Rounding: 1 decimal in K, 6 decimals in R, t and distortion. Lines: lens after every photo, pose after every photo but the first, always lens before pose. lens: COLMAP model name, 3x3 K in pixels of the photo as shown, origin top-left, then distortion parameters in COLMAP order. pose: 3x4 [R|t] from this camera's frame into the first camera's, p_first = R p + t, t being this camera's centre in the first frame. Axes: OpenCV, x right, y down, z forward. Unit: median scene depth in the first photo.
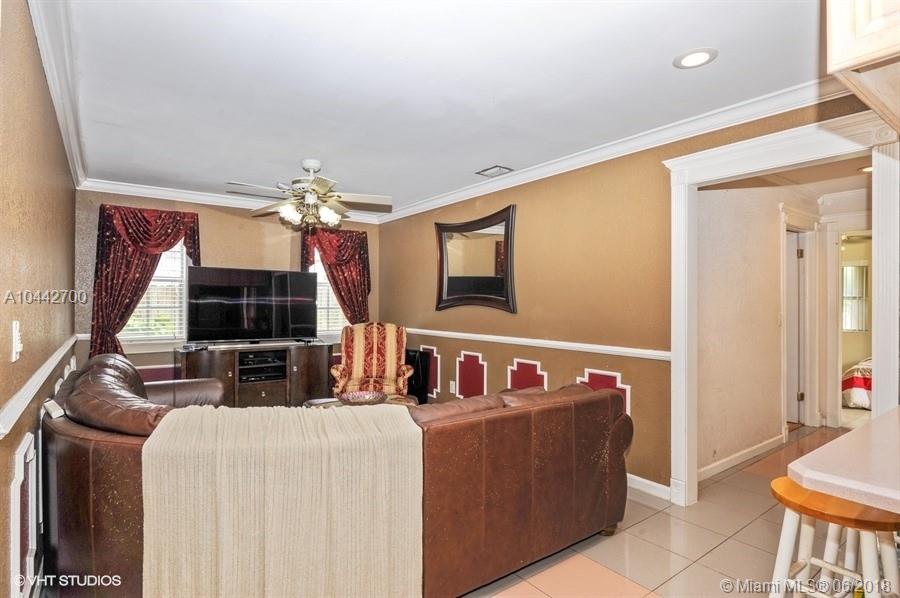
lens RADIAL K [[476.5, 0, 450.9], [0, 476.5, 299.9], [0, 0, 1]] dist [-0.000235, -0.000050]
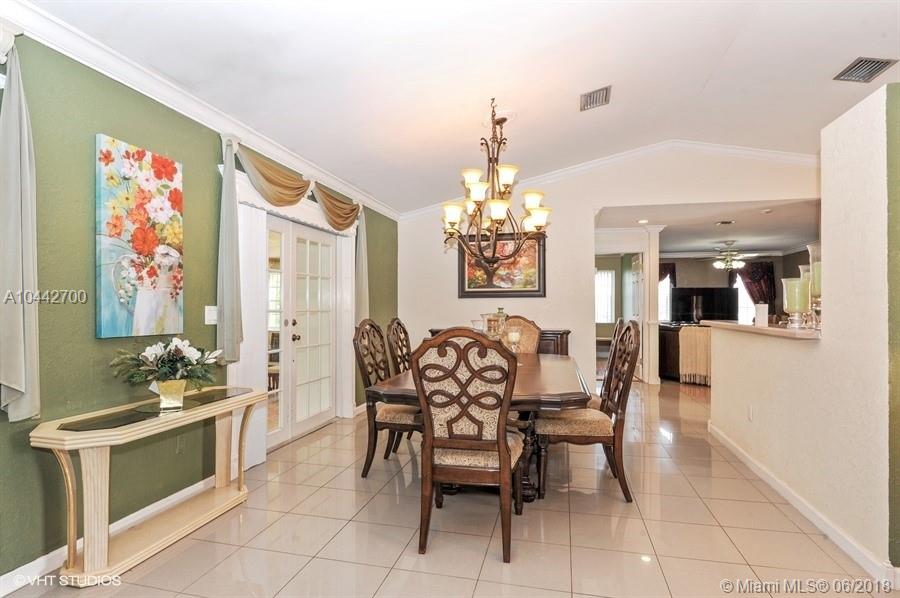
lens RADIAL K [[476.5, 0, 450.0], [0, 476.5, 303.0], [0, 0, 1]] dist [-0.000235, -0.000050]
pose [[0.638858, -0.008519, -0.769277, 0.426175], [0.003774, 0.999961, -0.007939, 0.012866], [0.769315, 0.002168, 0.638866, -1.043412]]
